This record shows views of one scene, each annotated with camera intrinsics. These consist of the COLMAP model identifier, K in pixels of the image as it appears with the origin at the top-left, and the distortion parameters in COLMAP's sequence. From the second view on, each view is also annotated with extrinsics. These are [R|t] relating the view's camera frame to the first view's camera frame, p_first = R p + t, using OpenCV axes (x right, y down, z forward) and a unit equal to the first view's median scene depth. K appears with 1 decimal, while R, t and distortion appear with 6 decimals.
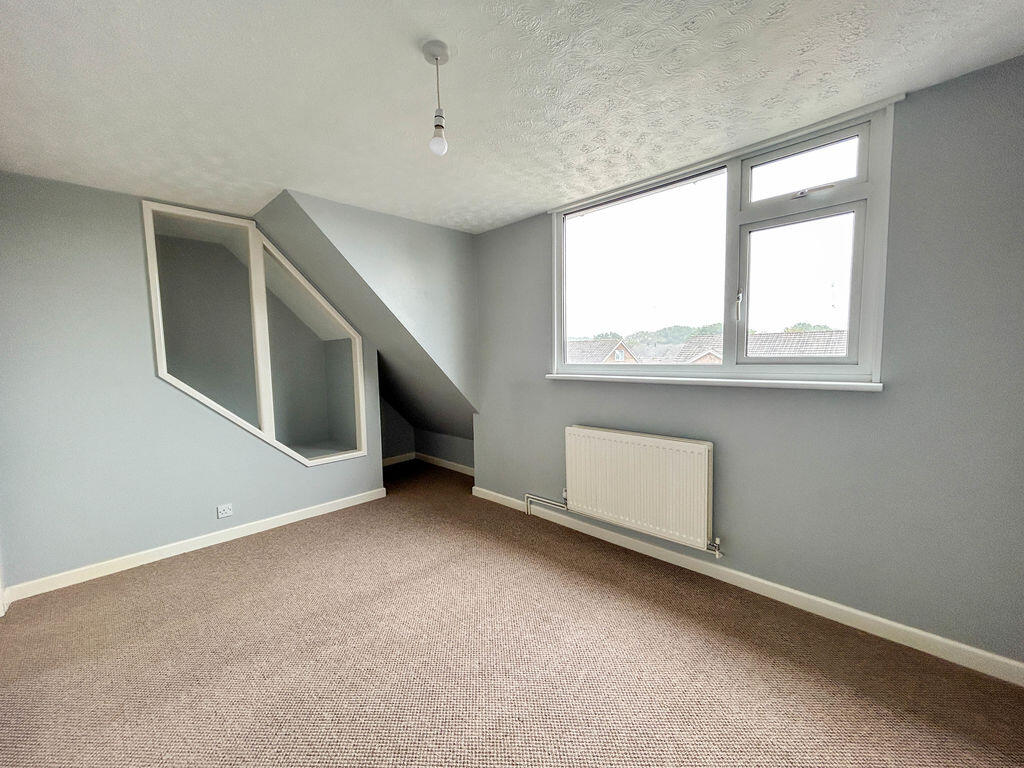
lens RADIAL K [[414.7, 0, 512.0], [0, 414.7, 384.0], [0, 0, 1]] dist [-0.015985, -0.000128]
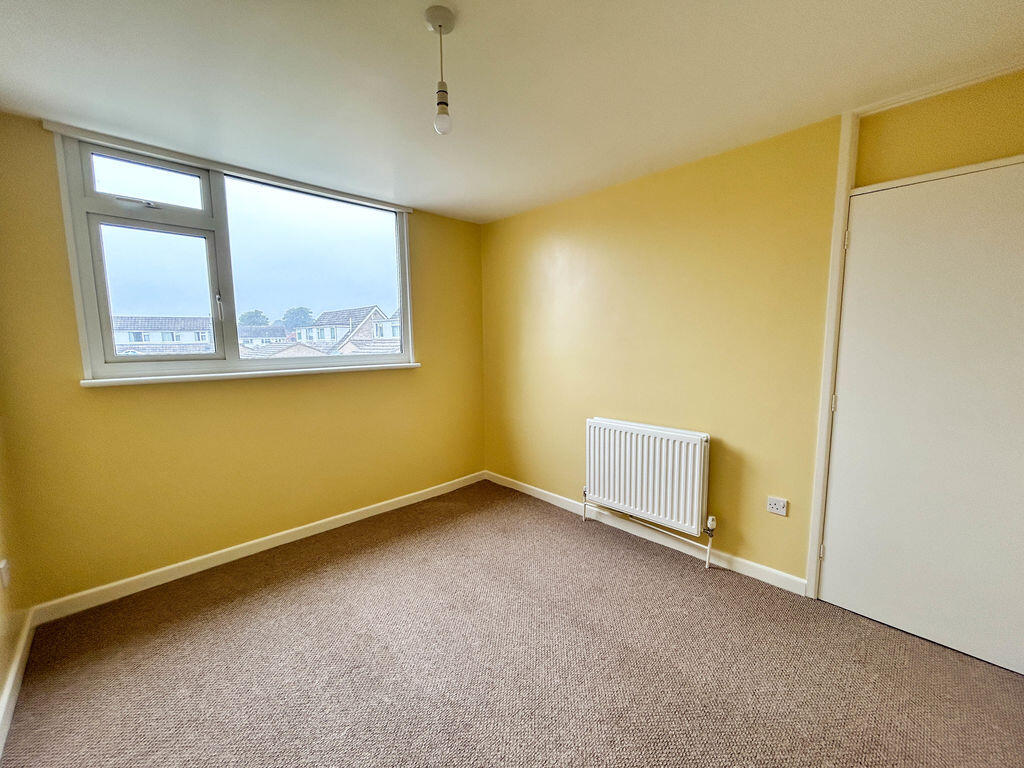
lens RADIAL K [[405.8, 0, 480.7], [0, 405.8, 383.4], [0, 0, 1]] dist [-0.000390, -0.000112]
pose [[0.054768, -0.084049, 0.994955, -0.598540], [0.082943, 0.993390, 0.079351, -0.019359], [-0.995048, 0.078179, 0.061378, 0.397883]]
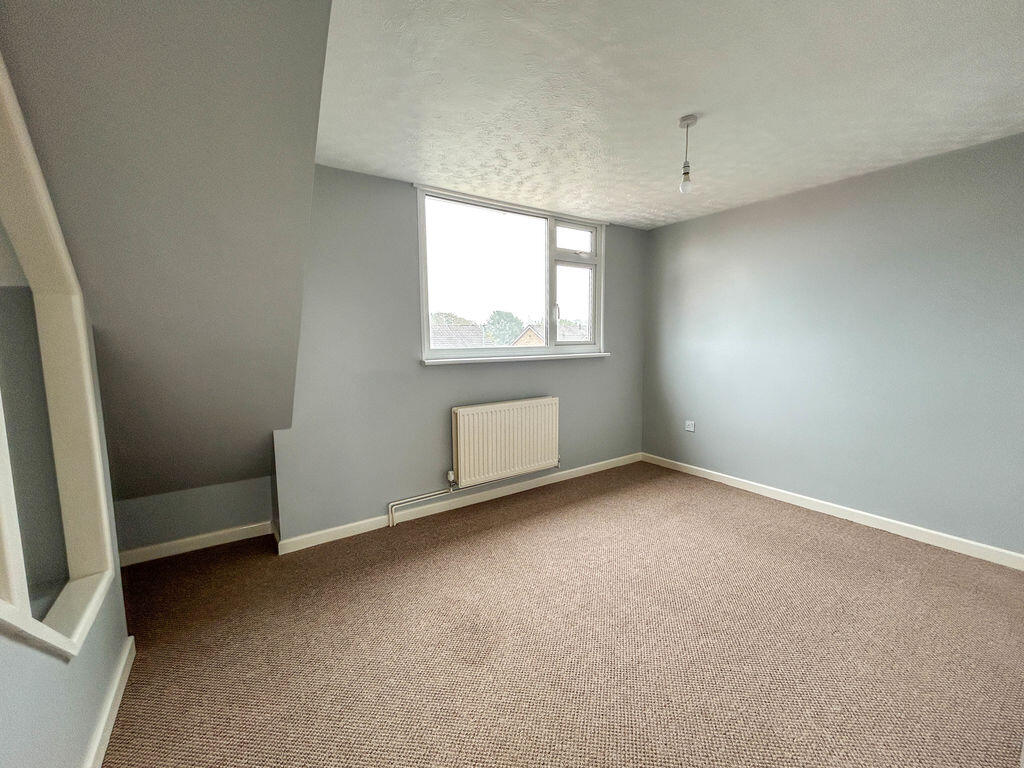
lens RADIAL K [[412.5, 0, 510.1], [0, 412.5, 379.4], [0, 0, 1]] dist [-0.016508, -0.000136]
pose [[0.195065, -0.084202, 0.977169, -0.896963], [0.074726, 0.994688, 0.070795, -0.035621], [-0.977939, 0.059210, 0.200321, 0.710087]]
